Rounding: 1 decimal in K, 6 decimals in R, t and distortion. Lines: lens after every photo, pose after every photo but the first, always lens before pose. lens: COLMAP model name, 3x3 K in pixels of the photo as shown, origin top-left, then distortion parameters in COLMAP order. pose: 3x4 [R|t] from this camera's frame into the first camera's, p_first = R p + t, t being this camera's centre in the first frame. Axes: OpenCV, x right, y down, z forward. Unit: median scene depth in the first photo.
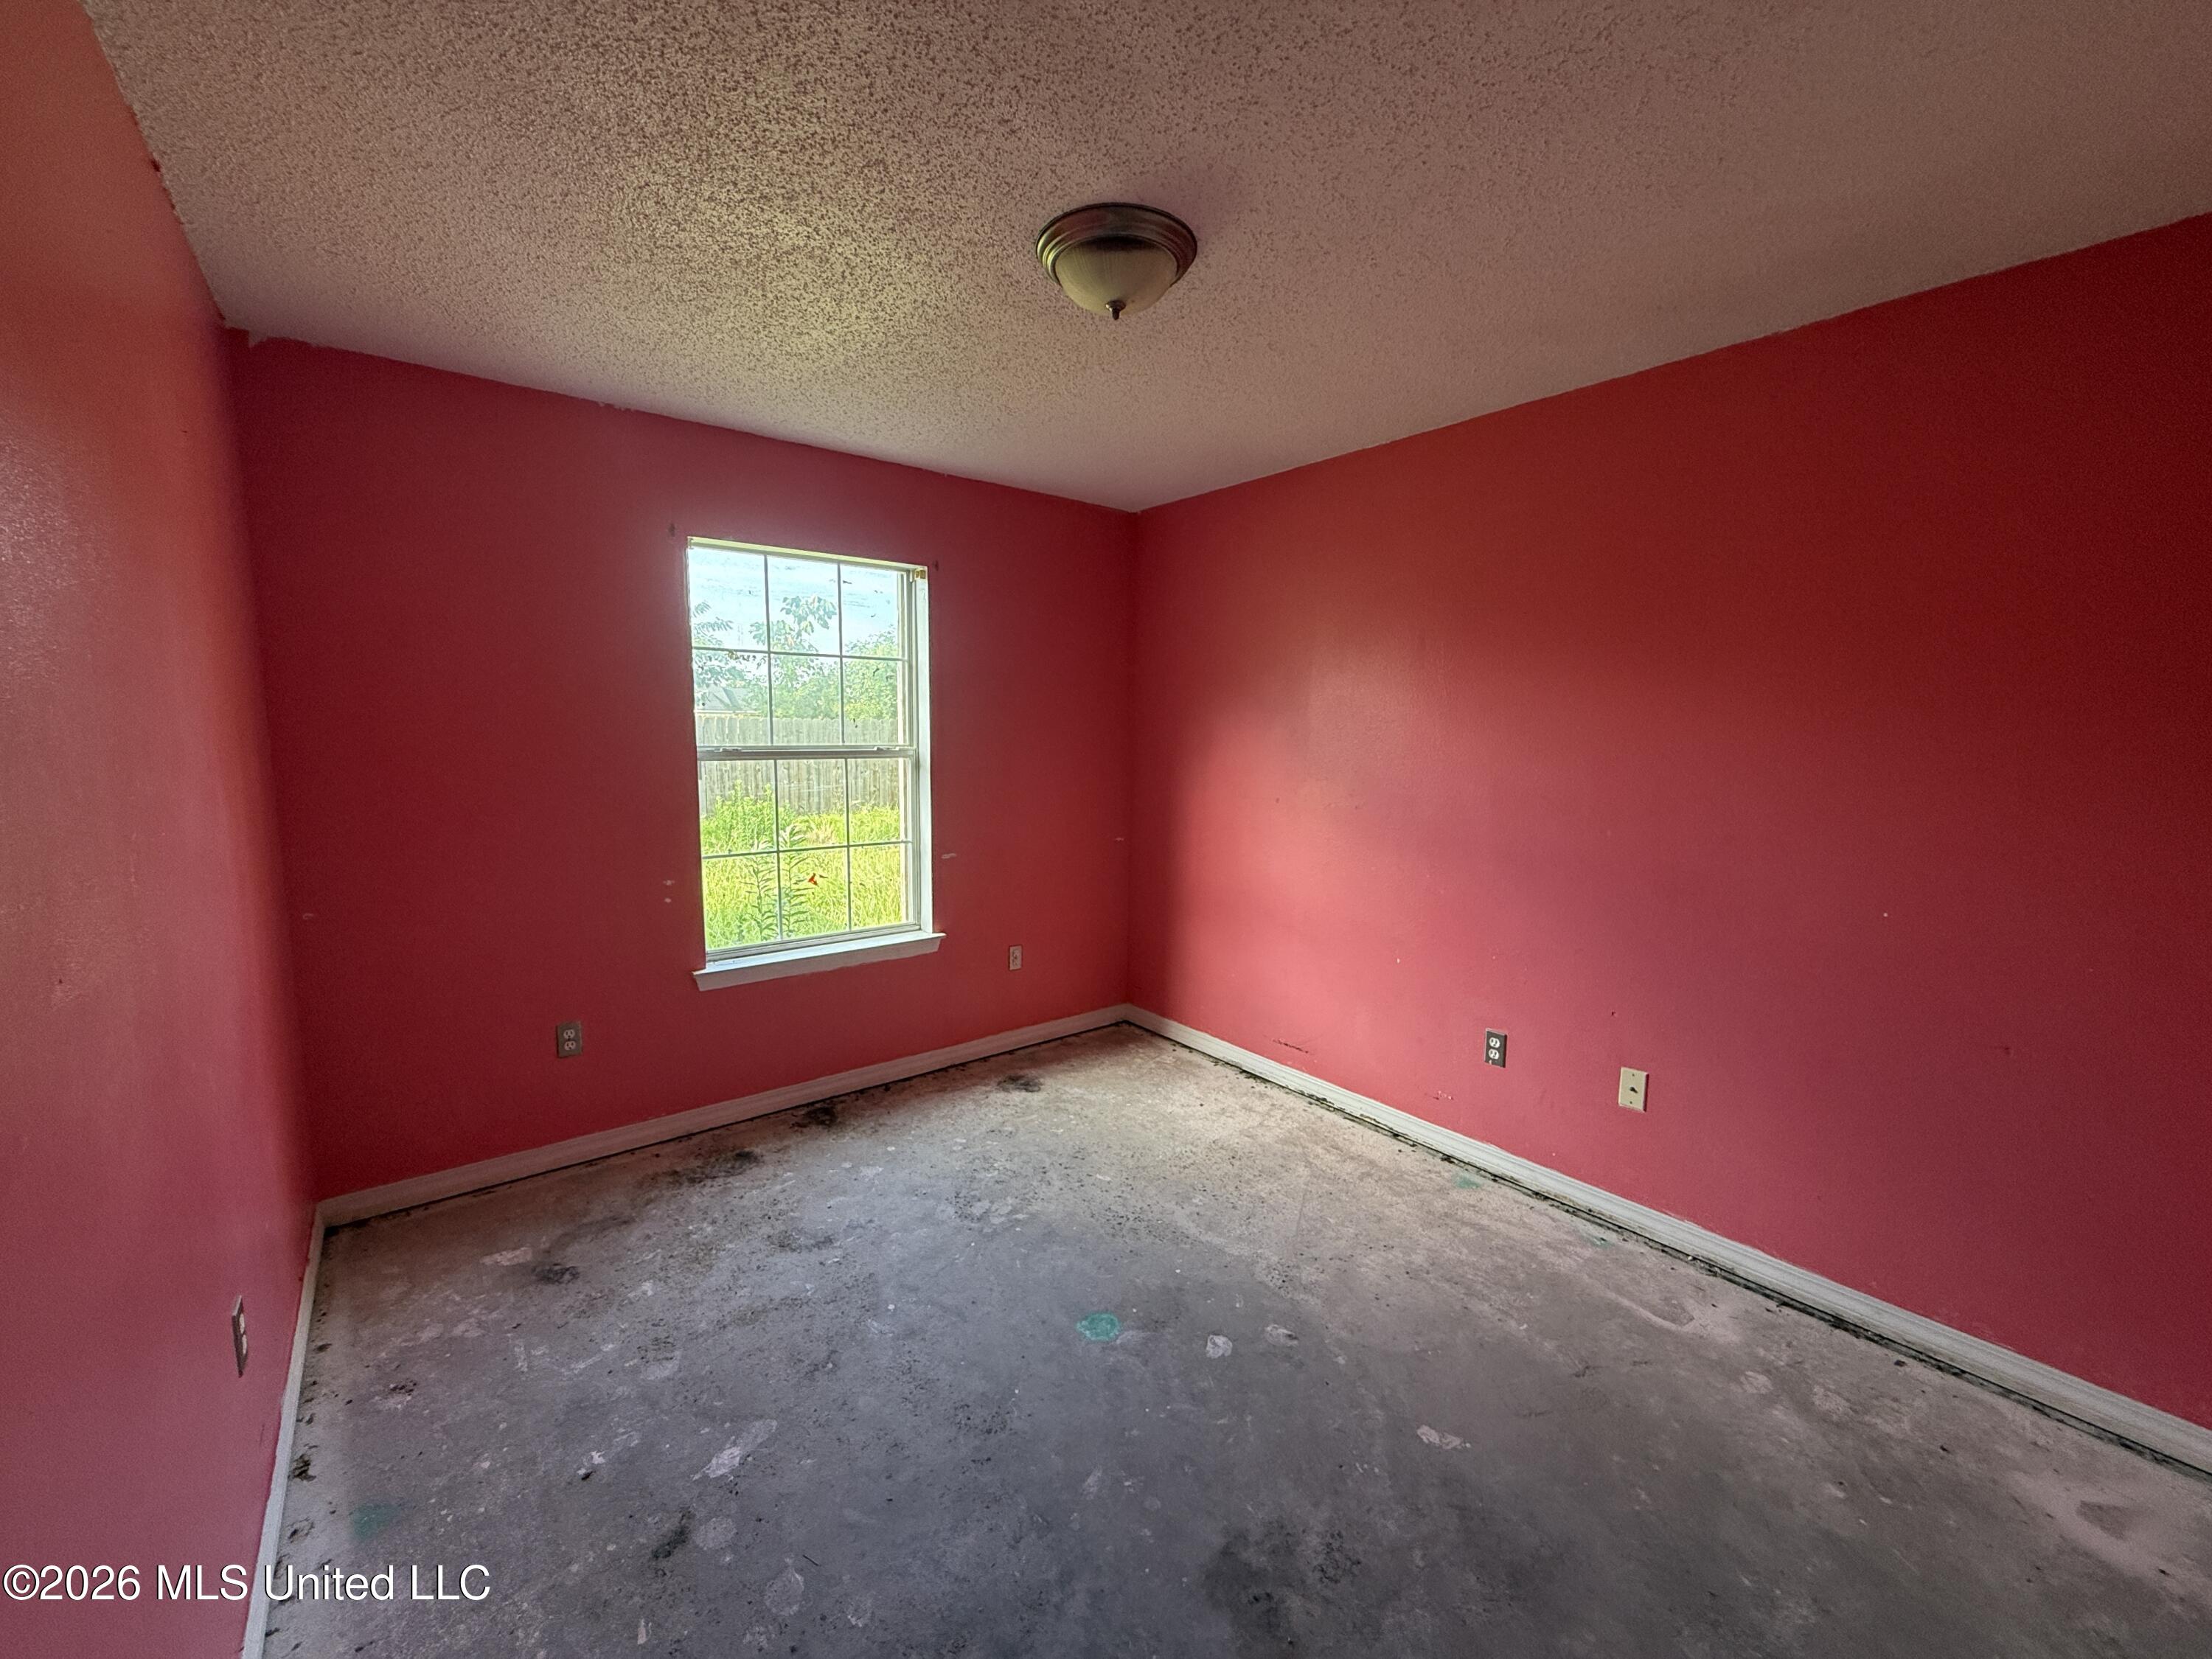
lens RADIAL K [[878.2, 0, 1097.7], [0, 878.2, 829.9], [0, 0, 1]] dist [-0.000067, 0.000545]
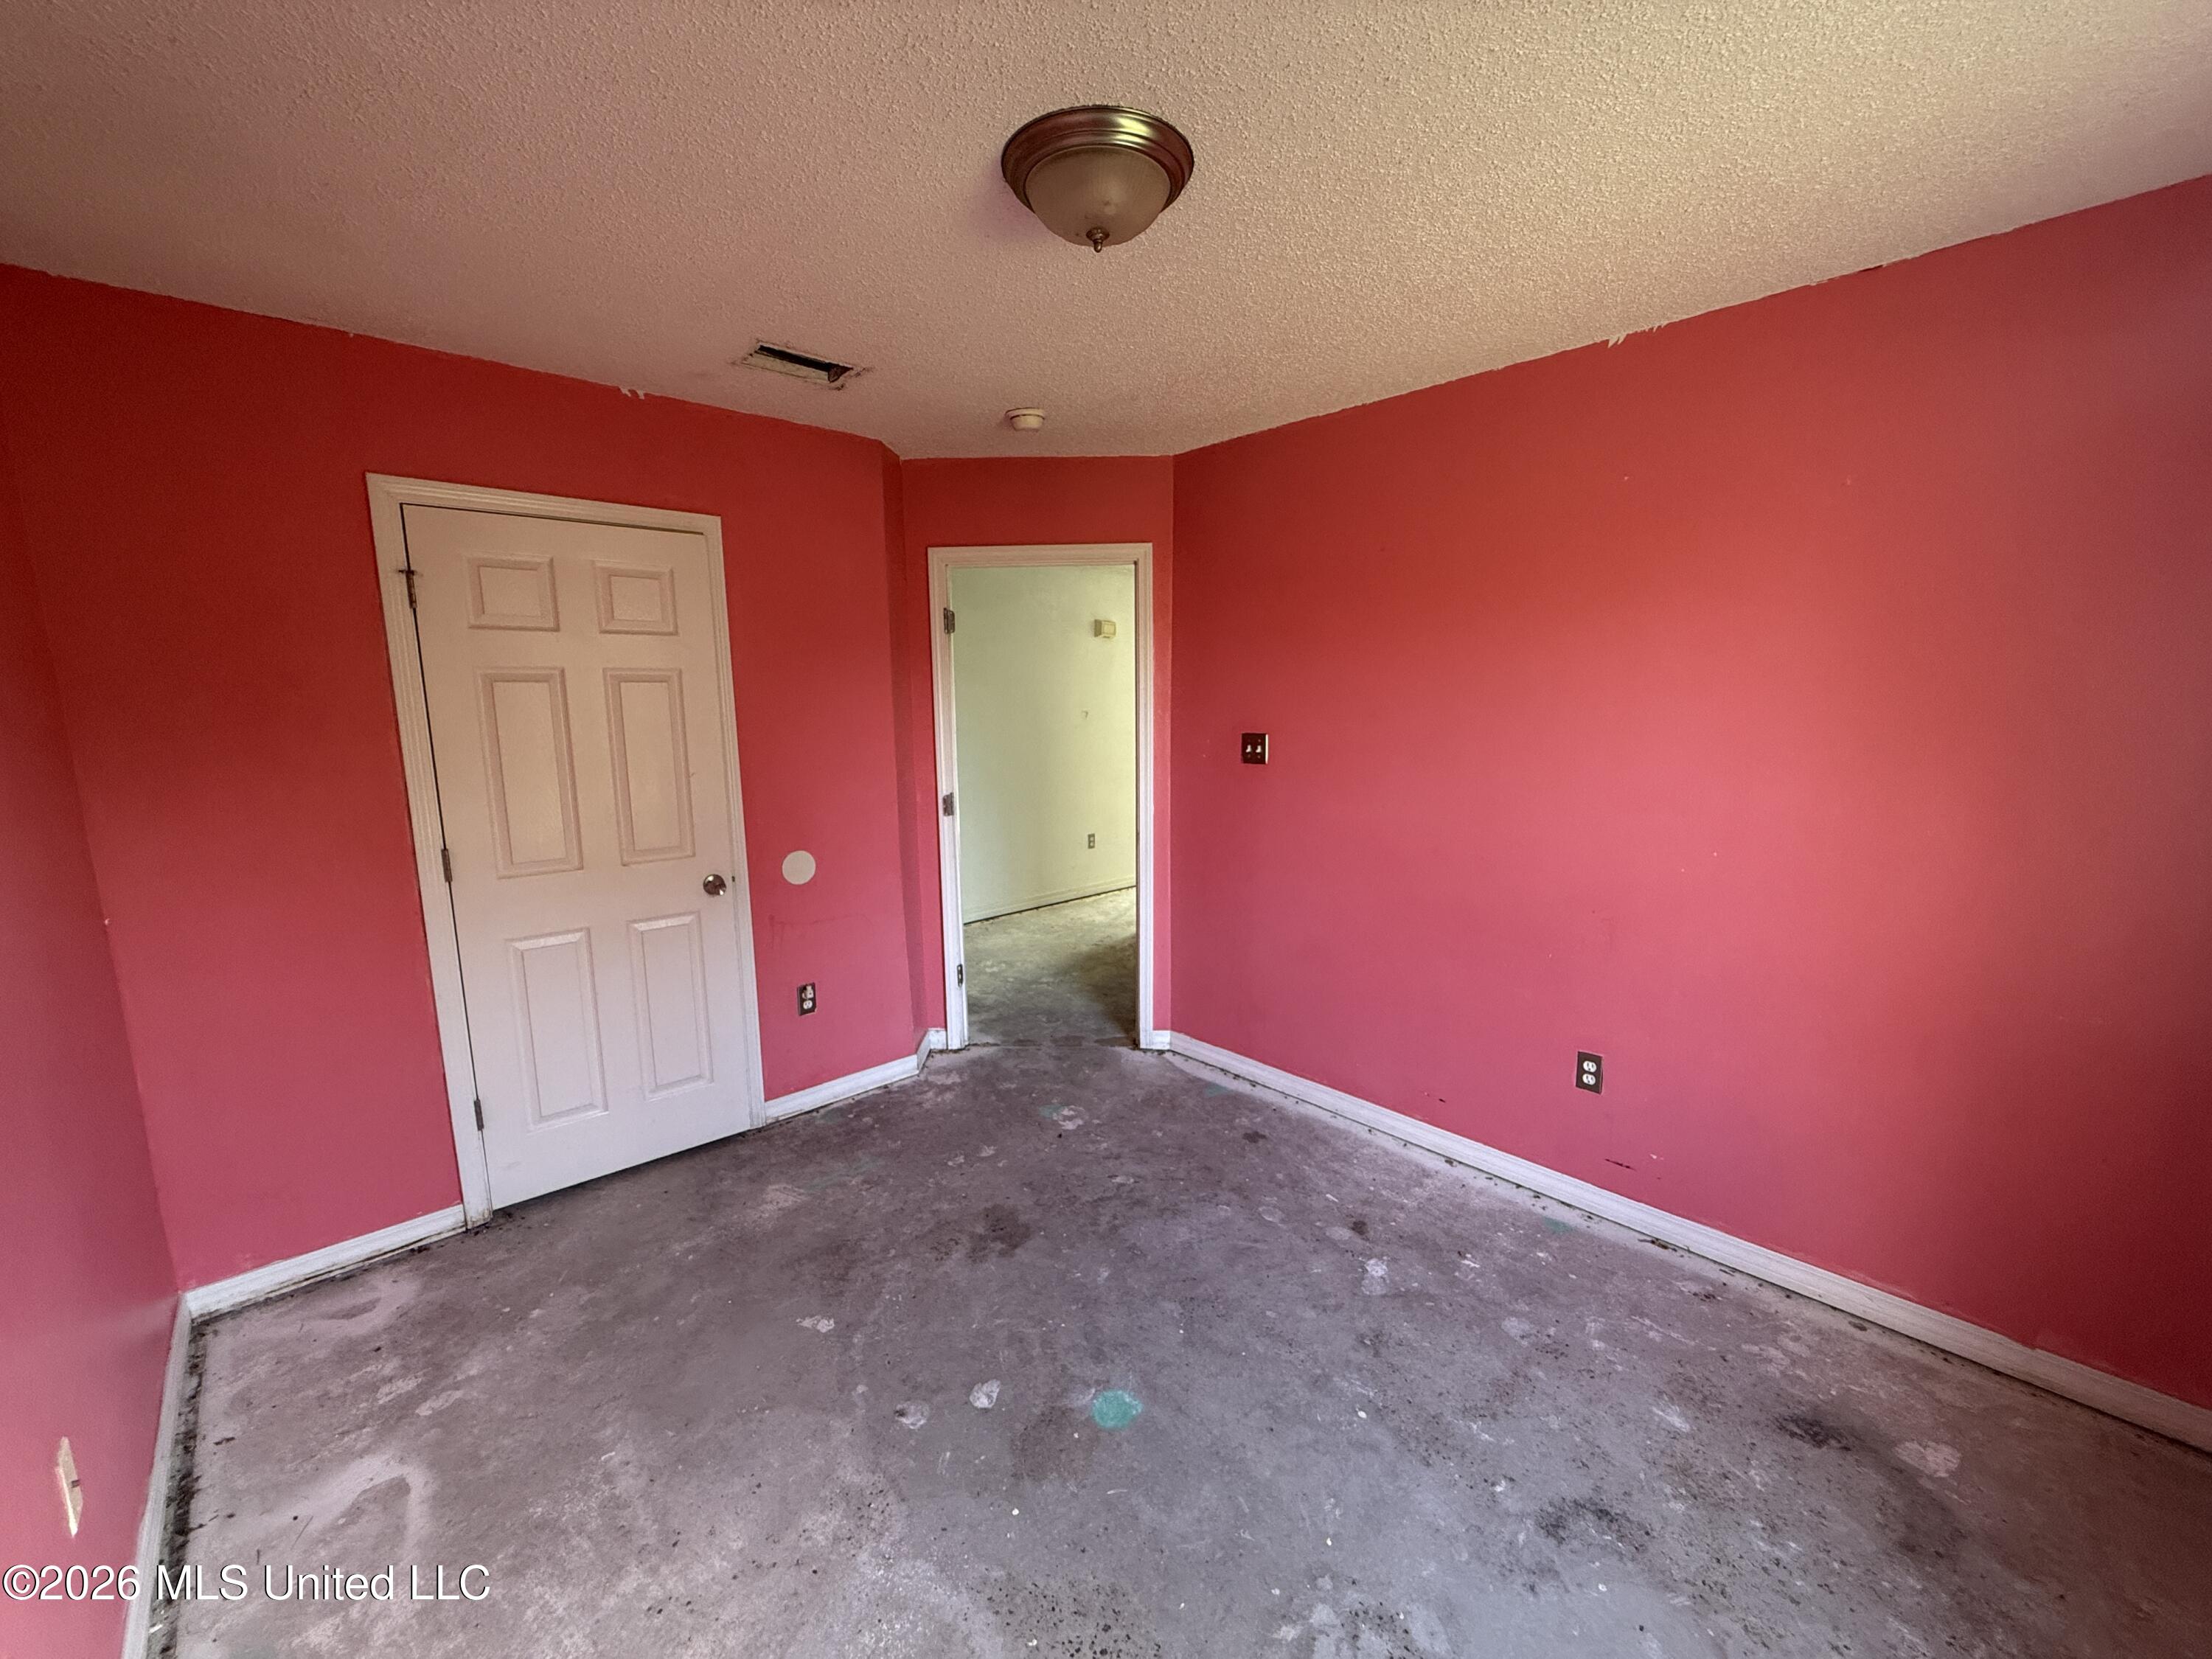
lens RADIAL K [[878.2, 0, 1097.7], [0, 878.2, 829.9], [0, 0, 1]] dist [-0.000067, 0.000545]
pose [[-0.996742, 0.012785, -0.079638, 0.086684], [-0.009135, 0.963113, 0.268942, -0.243721], [0.080139, 0.268793, -0.959858, 1.761933]]
